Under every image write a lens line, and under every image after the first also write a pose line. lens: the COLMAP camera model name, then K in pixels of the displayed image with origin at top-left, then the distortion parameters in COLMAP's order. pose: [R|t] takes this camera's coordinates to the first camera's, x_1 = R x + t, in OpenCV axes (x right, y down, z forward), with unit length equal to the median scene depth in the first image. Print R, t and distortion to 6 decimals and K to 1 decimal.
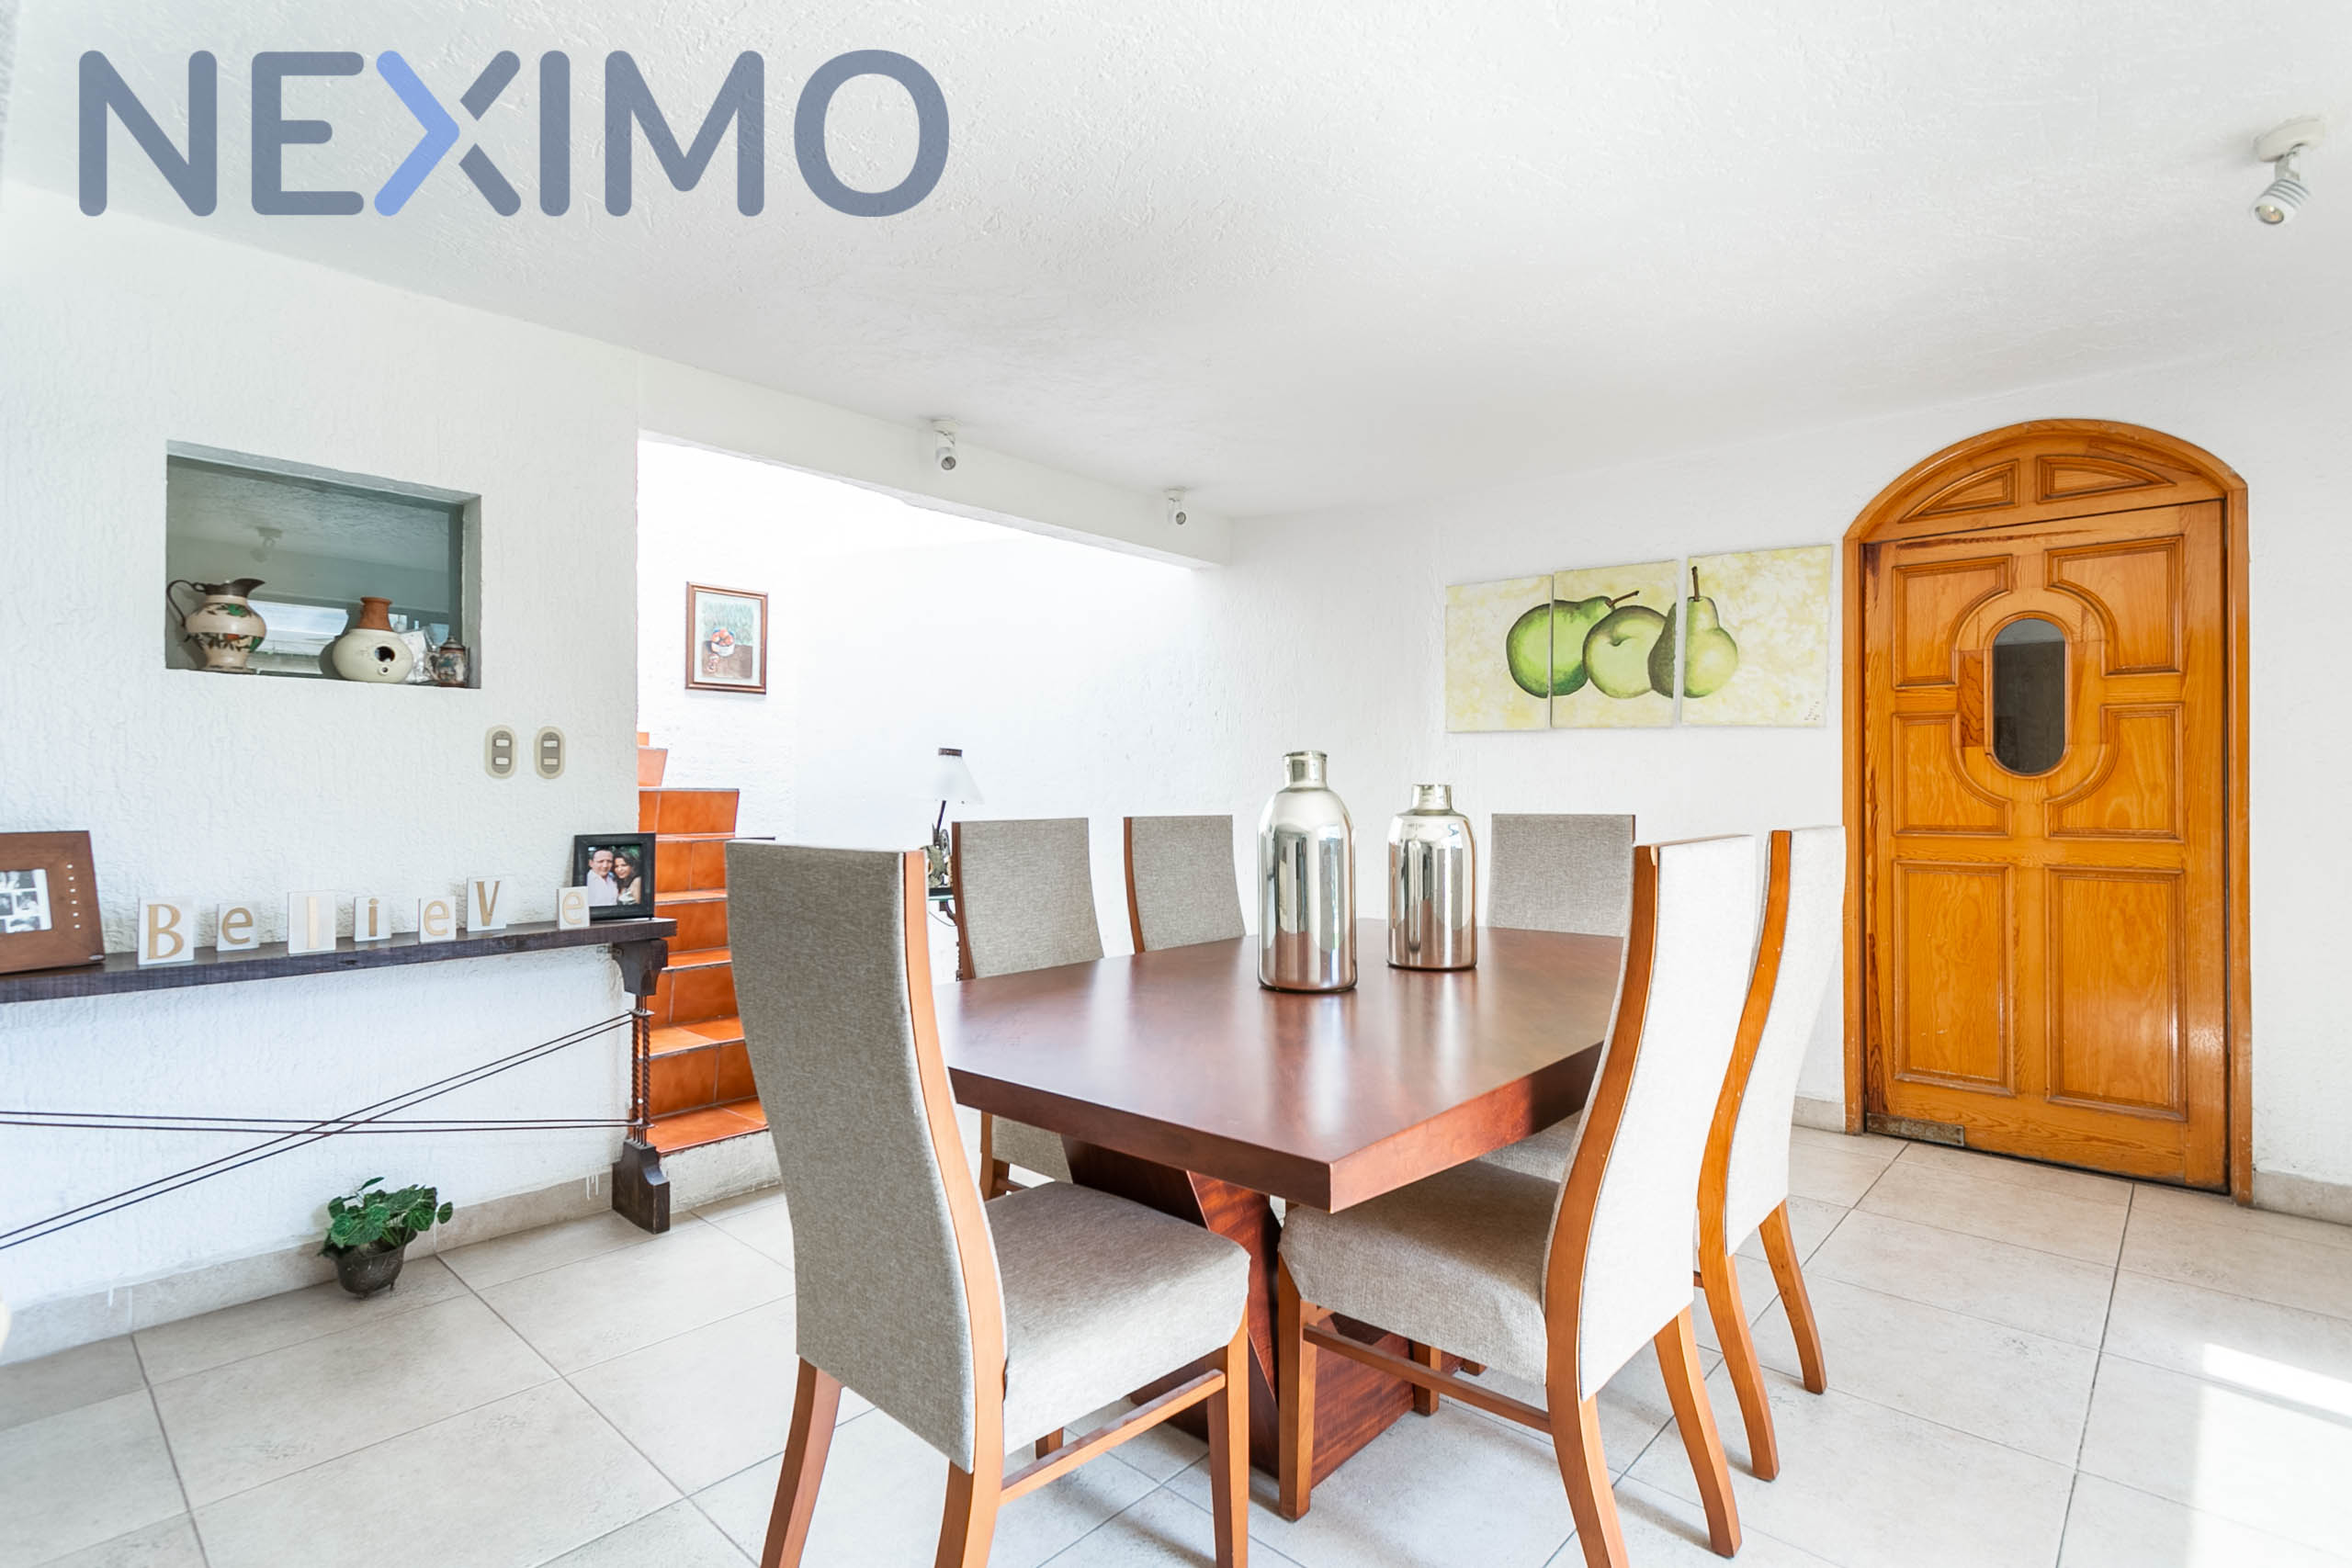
lens RADIAL K [[1124.9, 0, 1186.7], [0, 1124.9, 780.2], [0, 0, 1]] dist [0.005397, 0.001733]
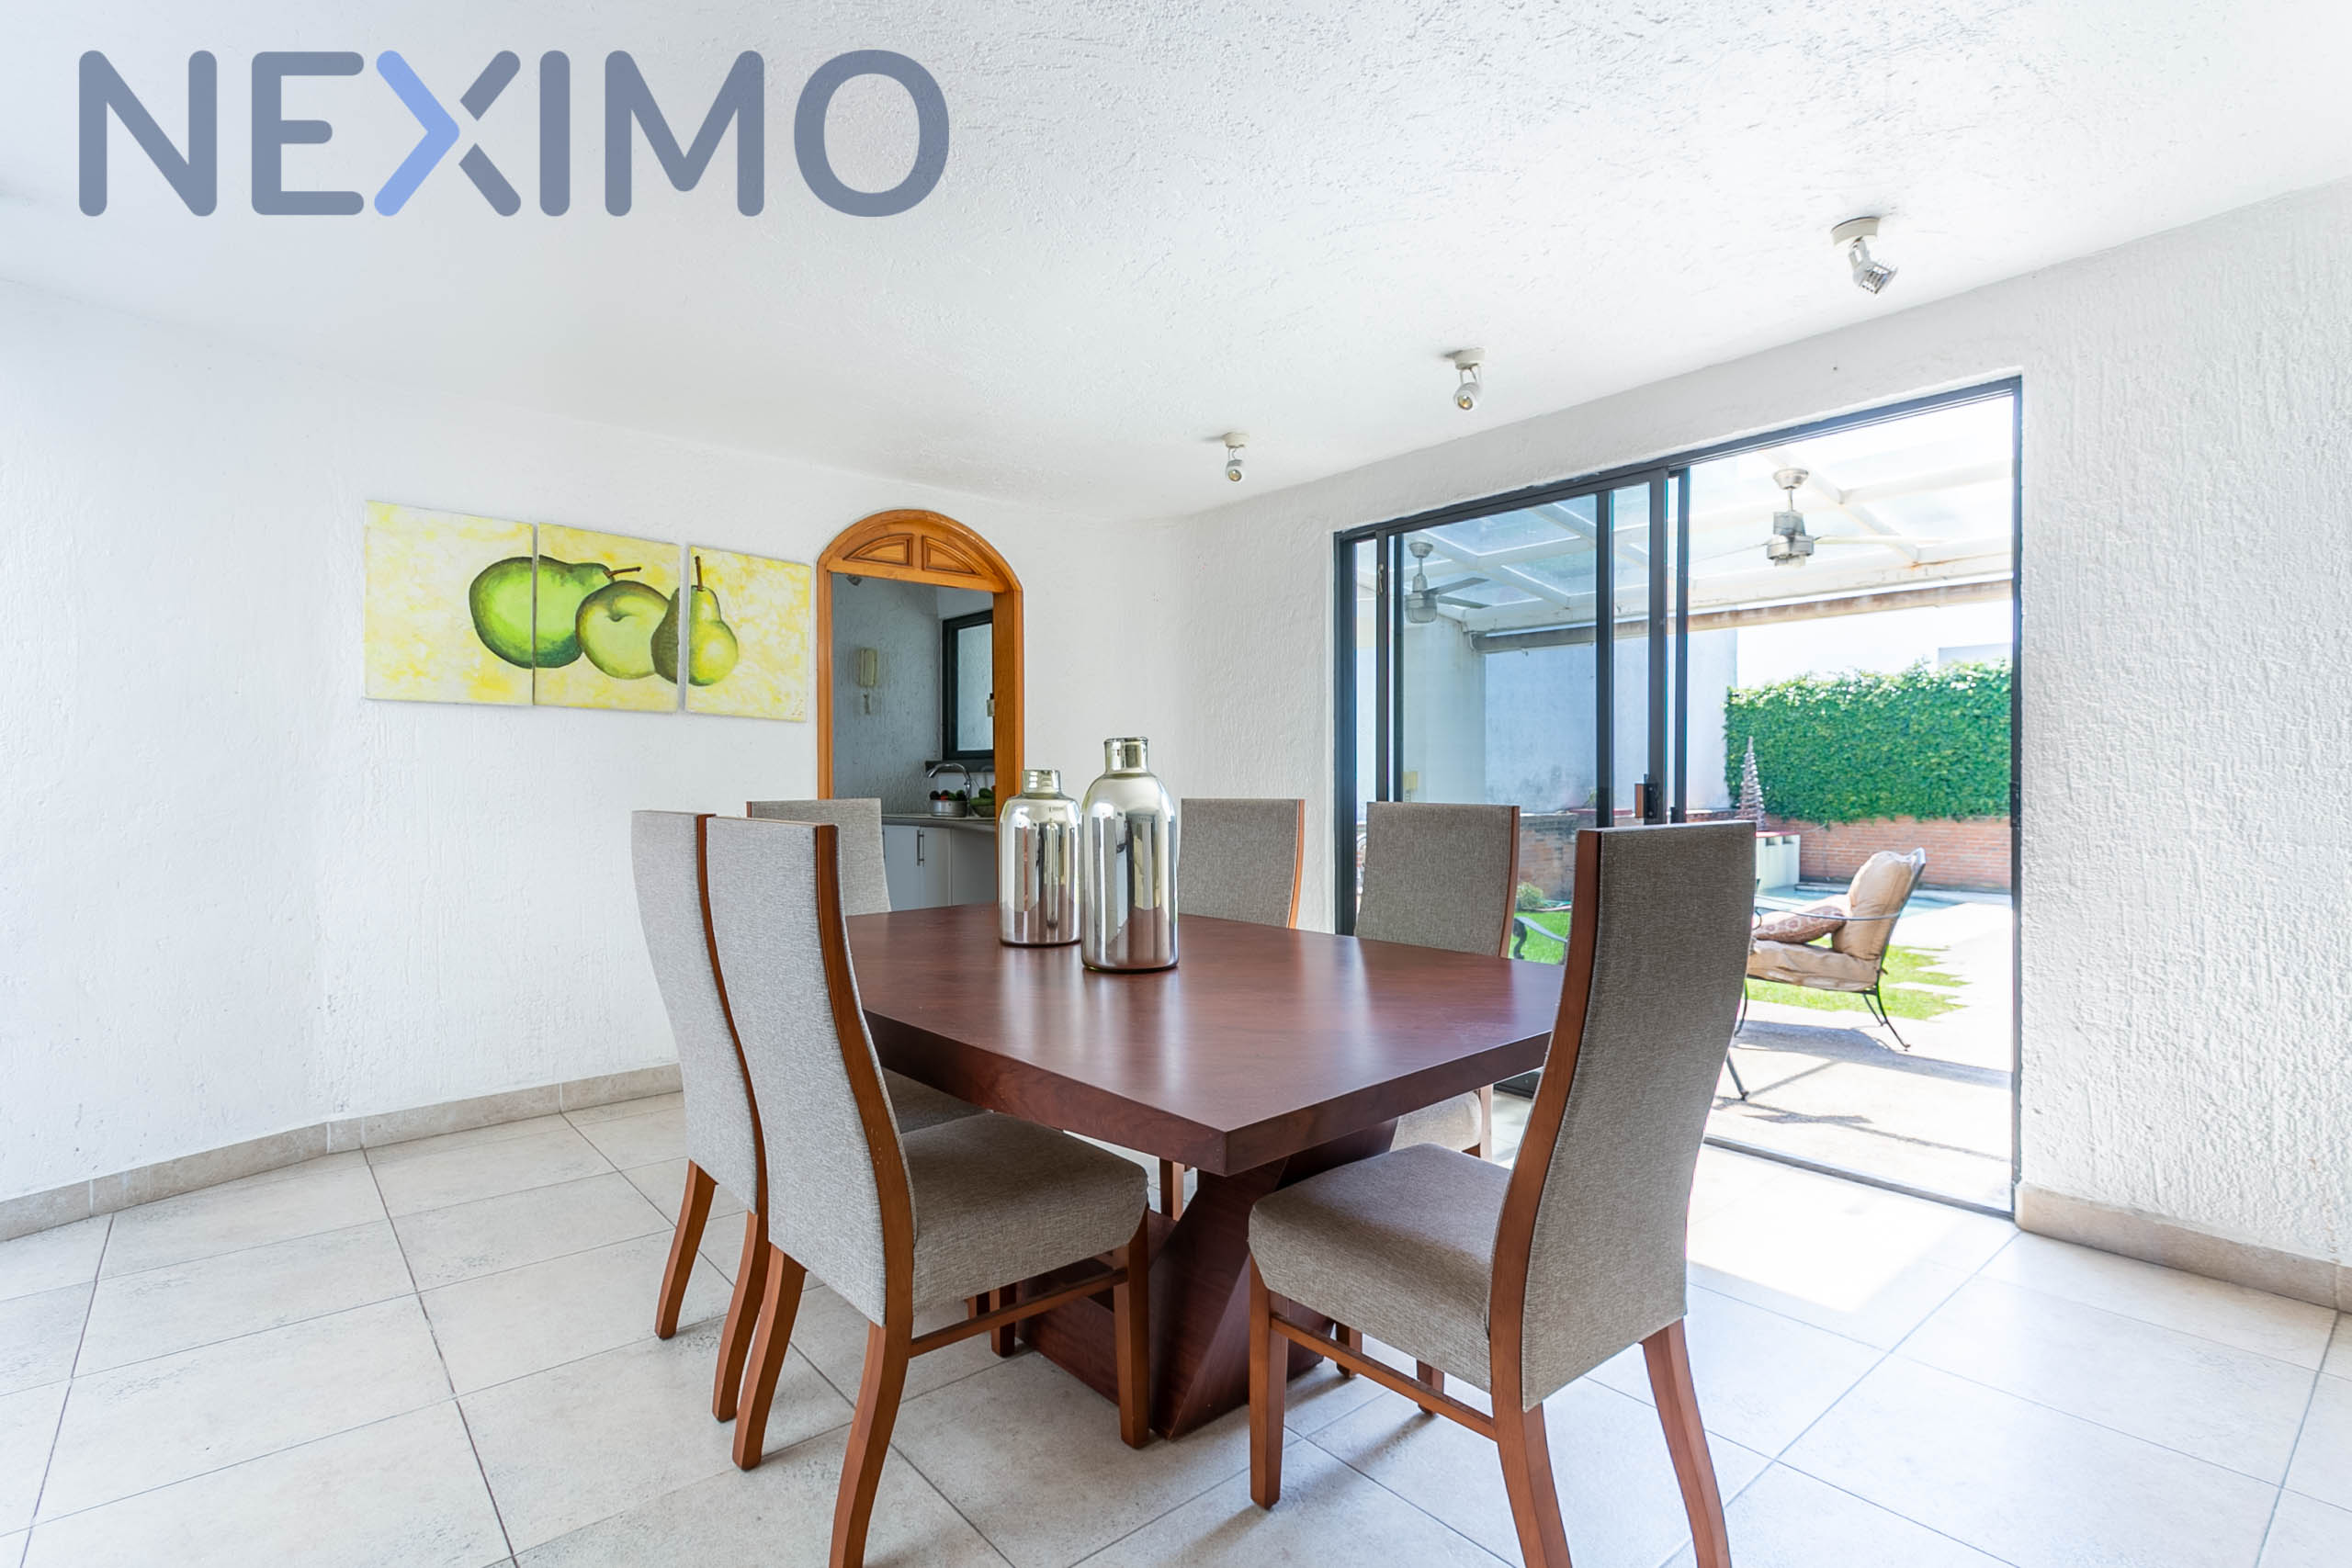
lens RADIAL K [[1124.9, 0, 1135.4], [0, 1124.9, 770.4], [0, 0, 1]] dist [0.005397, 0.001733]
pose [[0.158939, 0.006473, 0.987267, -0.487226], [-0.008207, 0.999953, -0.005235, 0.005442], [-0.987254, -0.007270, 0.158985, 0.447718]]
